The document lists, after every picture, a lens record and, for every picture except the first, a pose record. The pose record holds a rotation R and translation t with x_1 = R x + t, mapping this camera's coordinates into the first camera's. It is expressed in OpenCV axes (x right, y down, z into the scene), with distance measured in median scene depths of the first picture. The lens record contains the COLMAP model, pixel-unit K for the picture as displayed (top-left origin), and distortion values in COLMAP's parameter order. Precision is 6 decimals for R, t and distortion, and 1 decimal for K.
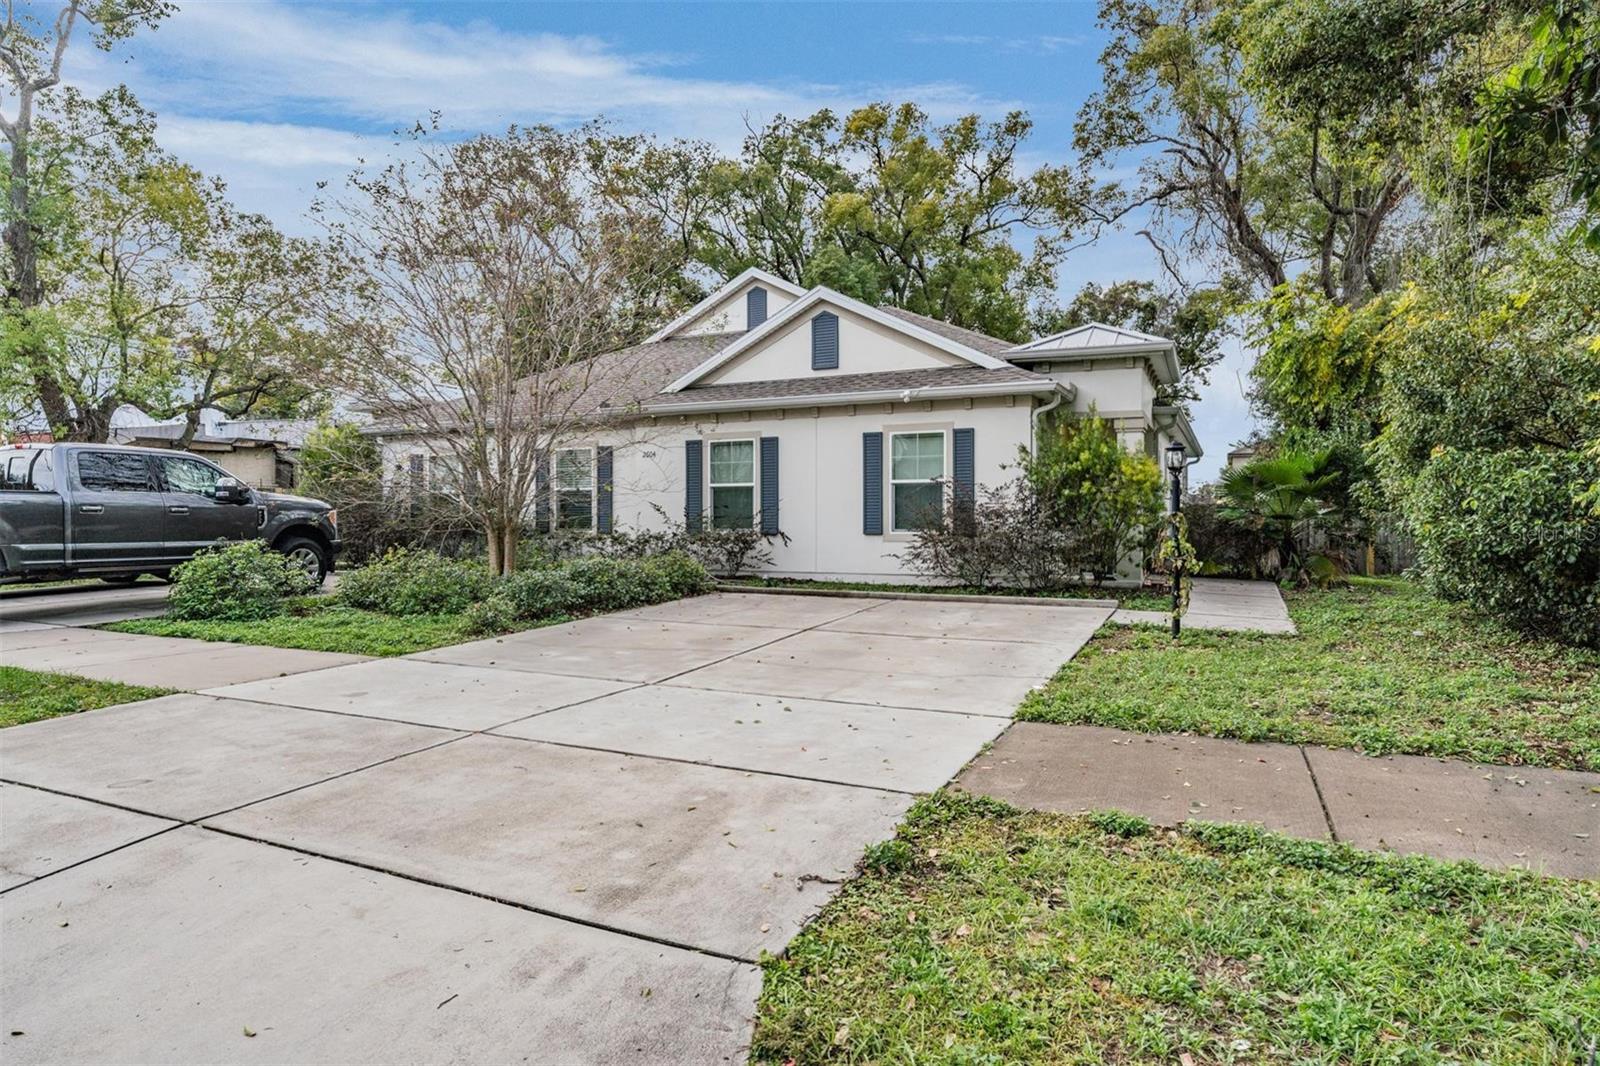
lens RADIAL K [[958.5, 0, 800.0], [0, 958.5, 533.0], [0, 0, 1]] dist [0.001751, 0.000501]
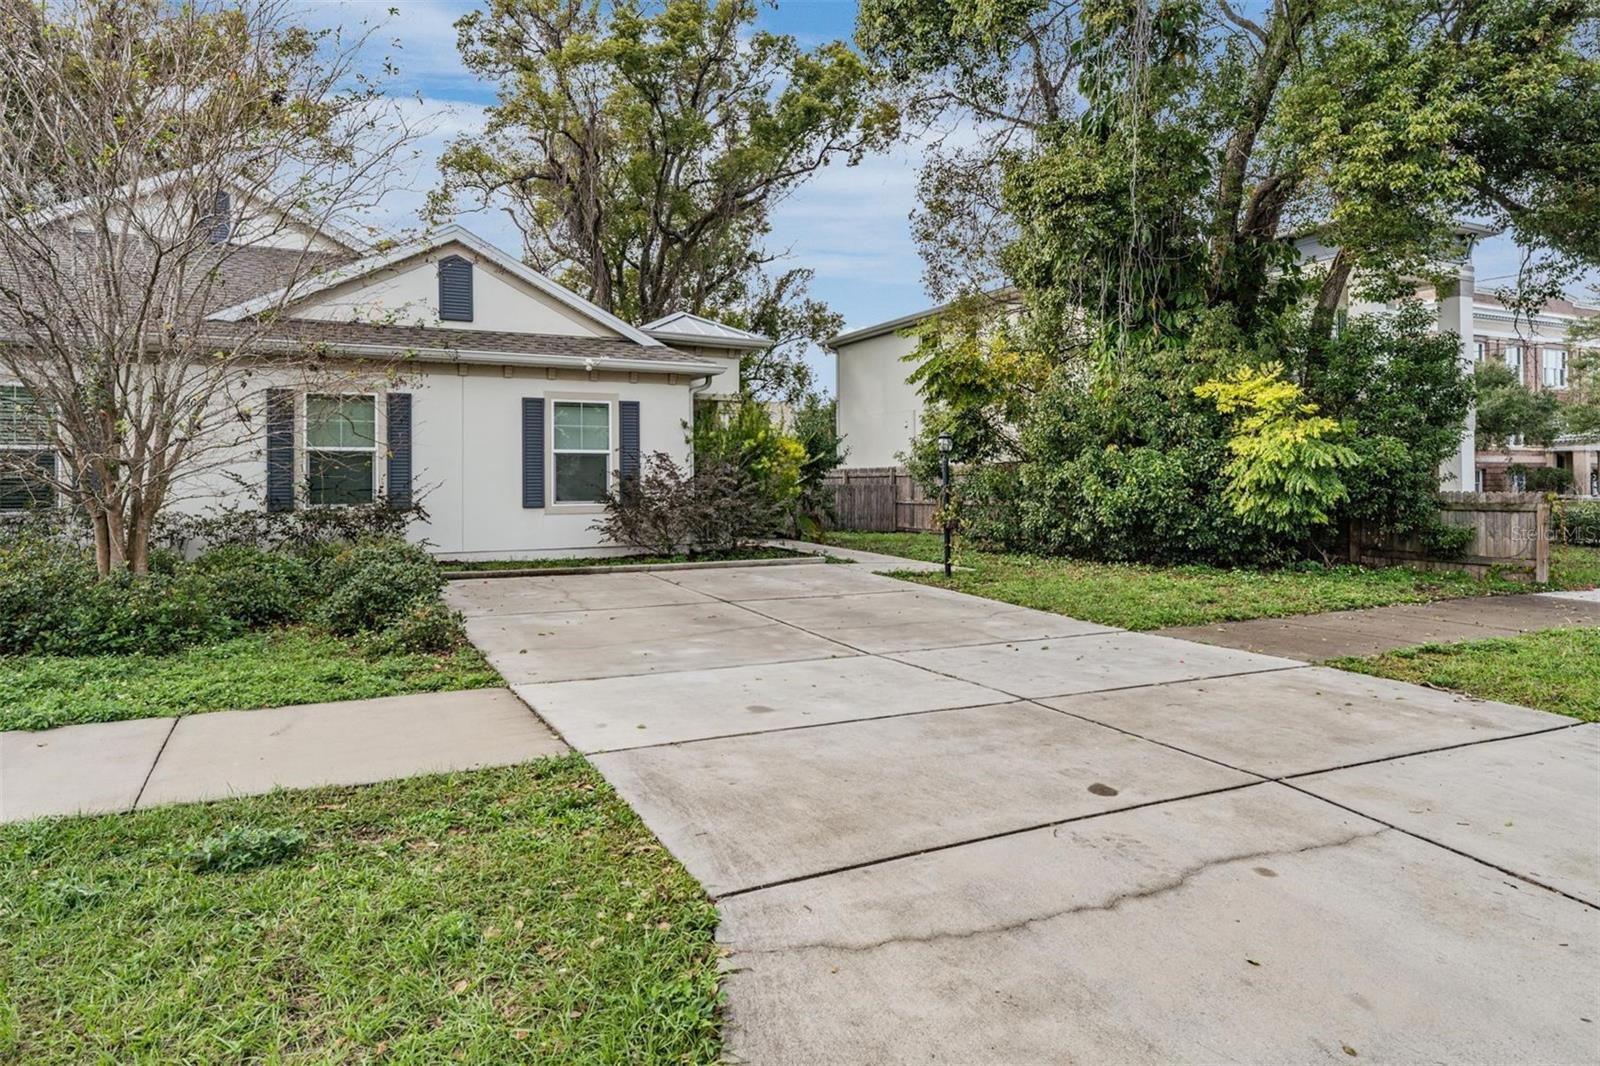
lens RADIAL K [[958.5, 0, 800.0], [0, 958.5, 533.0], [0, 0, 1]] dist [0.001751, 0.000501]
pose [[0.620785, -0.038735, 0.783024, -0.501756], [0.017657, 0.999216, 0.035431, -0.002189], [-0.783782, -0.008169, 0.620982, 0.219001]]
